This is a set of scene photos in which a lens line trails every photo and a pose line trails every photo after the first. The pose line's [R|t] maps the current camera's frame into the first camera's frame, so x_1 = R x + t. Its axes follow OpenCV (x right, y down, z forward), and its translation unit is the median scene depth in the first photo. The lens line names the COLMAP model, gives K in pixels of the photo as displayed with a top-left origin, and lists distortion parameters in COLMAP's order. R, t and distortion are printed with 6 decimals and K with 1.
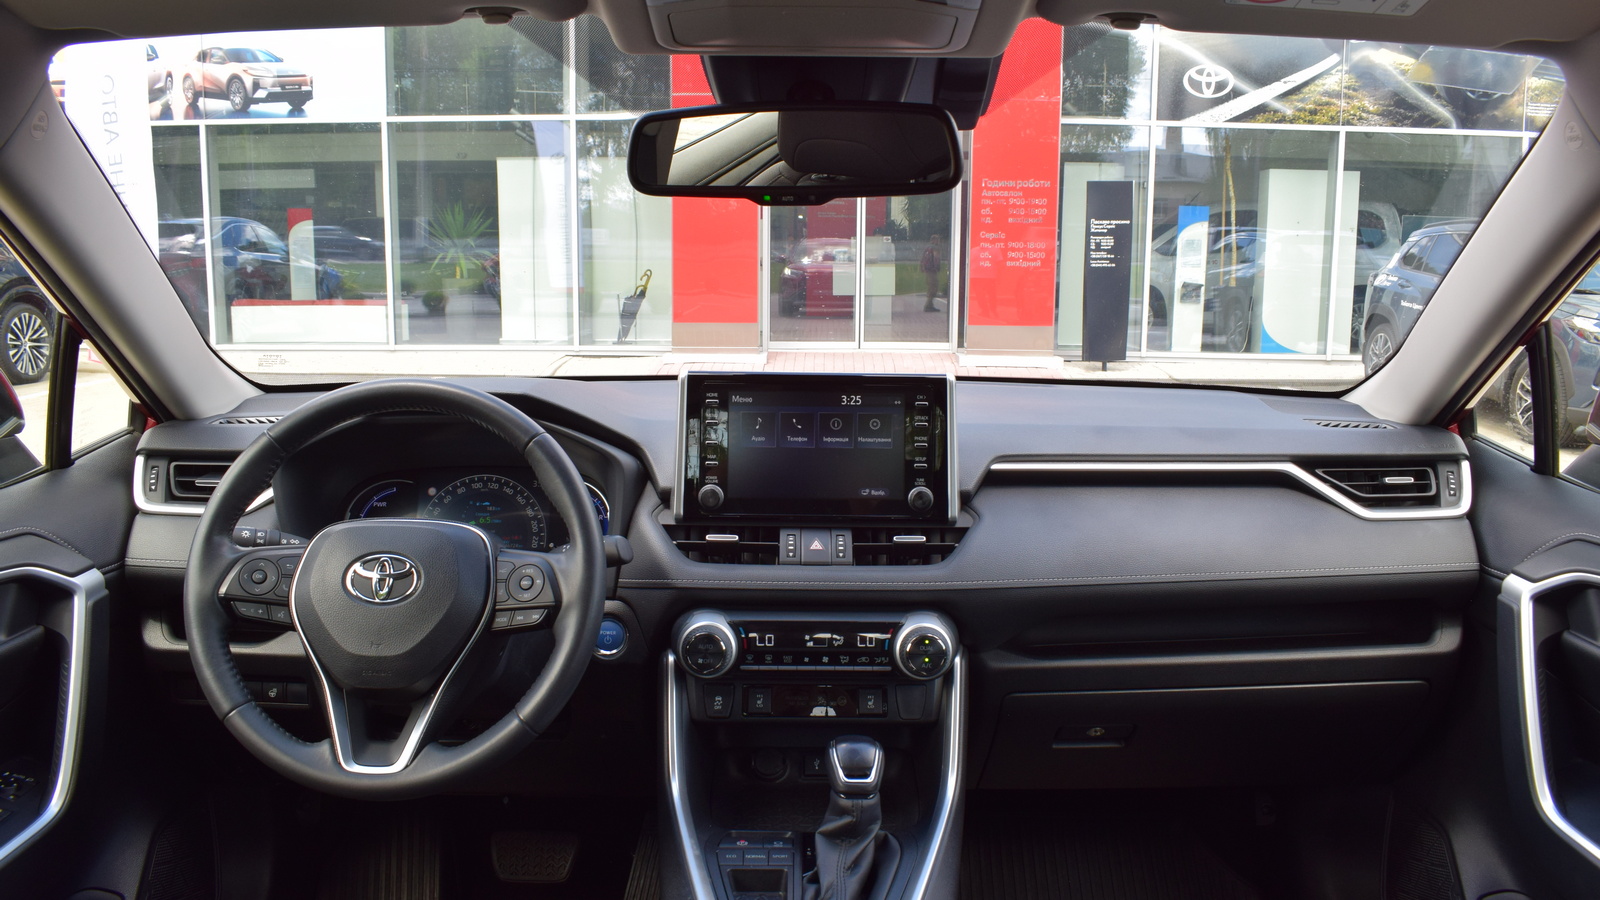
lens RADIAL K [[1248.9, 0, 808.2], [0, 1248.9, 439.8], [0, 0, 1]] dist [-0.097660, 0.008409]
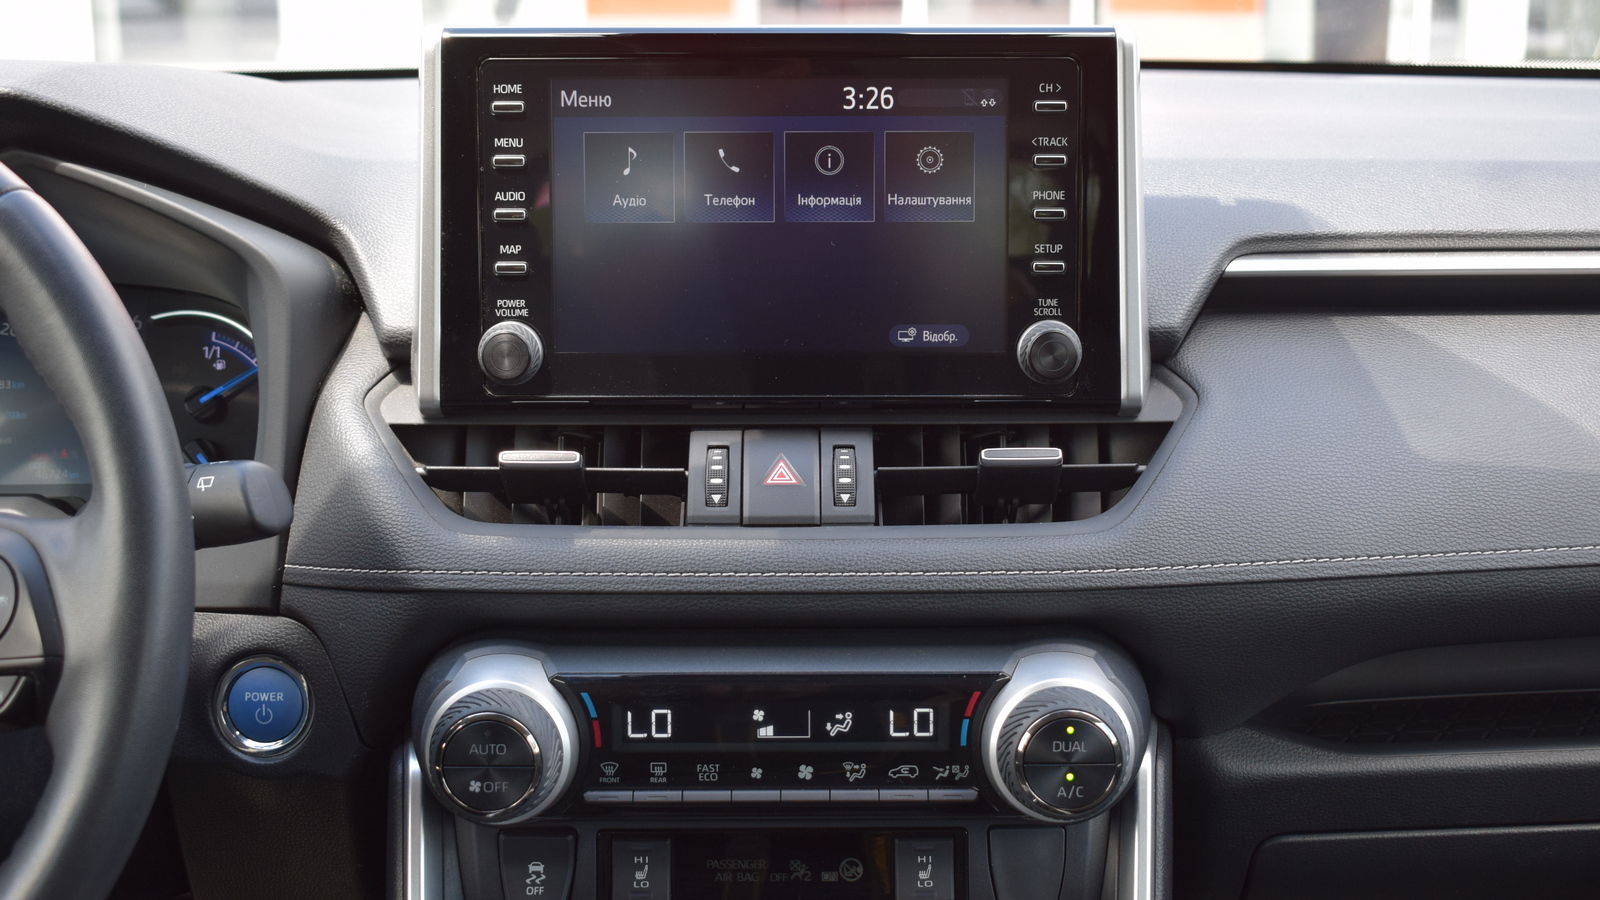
lens RADIAL K [[2148.3, 0, 799.1], [0, 2148.3, 410.6], [0, 0, 1]] dist [-0.034481, -0.035228]
pose [[0.999826, -0.012091, -0.014178, 0.022198], [0.013256, 0.996279, 0.085158, 0.008076], [0.013096, -0.085331, 0.996267, 0.342075]]
